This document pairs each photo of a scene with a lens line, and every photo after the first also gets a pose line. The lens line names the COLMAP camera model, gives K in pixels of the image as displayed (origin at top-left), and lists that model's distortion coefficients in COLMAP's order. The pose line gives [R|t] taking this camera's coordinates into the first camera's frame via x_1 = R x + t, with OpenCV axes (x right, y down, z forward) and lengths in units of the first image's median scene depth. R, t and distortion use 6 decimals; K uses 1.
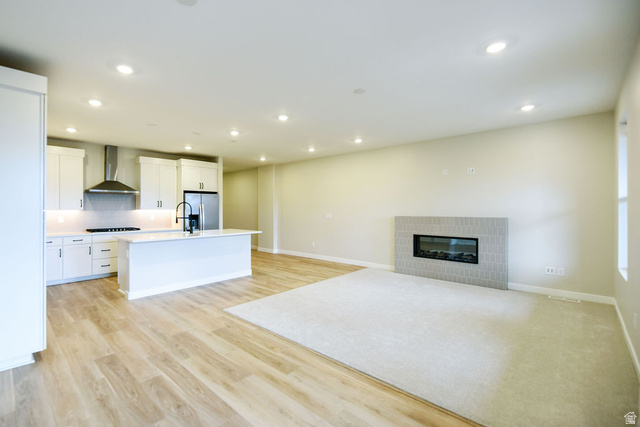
lens RADIAL K [[275.8, 0, 321.5], [0, 275.8, 209.0], [0, 0, 1]] dist [-0.003382, -0.000074]
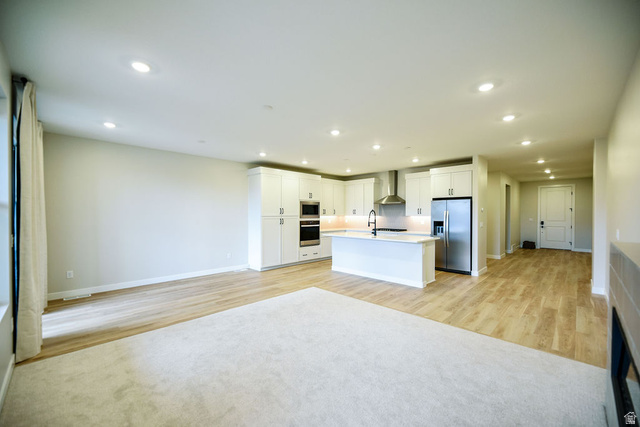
lens RADIAL K [[275.8, 0, 317.9], [0, 275.8, 217.8], [0, 0, 1]] dist [-0.003382, -0.000074]
pose [[-0.069433, 0.015403, -0.997468, 0.892034], [-0.003132, 0.999873, 0.015658, -0.009530], [0.997582, 0.004211, -0.069376, 0.953612]]
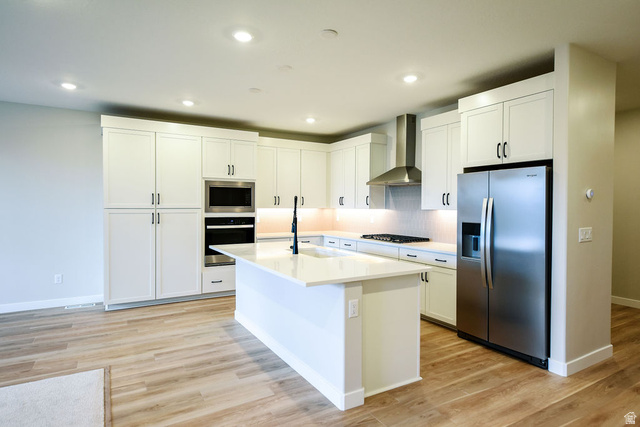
lens RADIAL K [[367.8, 0, 323.5], [0, 367.8, 211.0], [0, 0, 1]] dist [0.004164, -0.000099]
pose [[-0.341624, 0.016428, -0.939693, 0.215084], [-0.005995, 0.999789, 0.019658, -0.010929], [0.939818, 0.012349, -0.341453, 1.493723]]
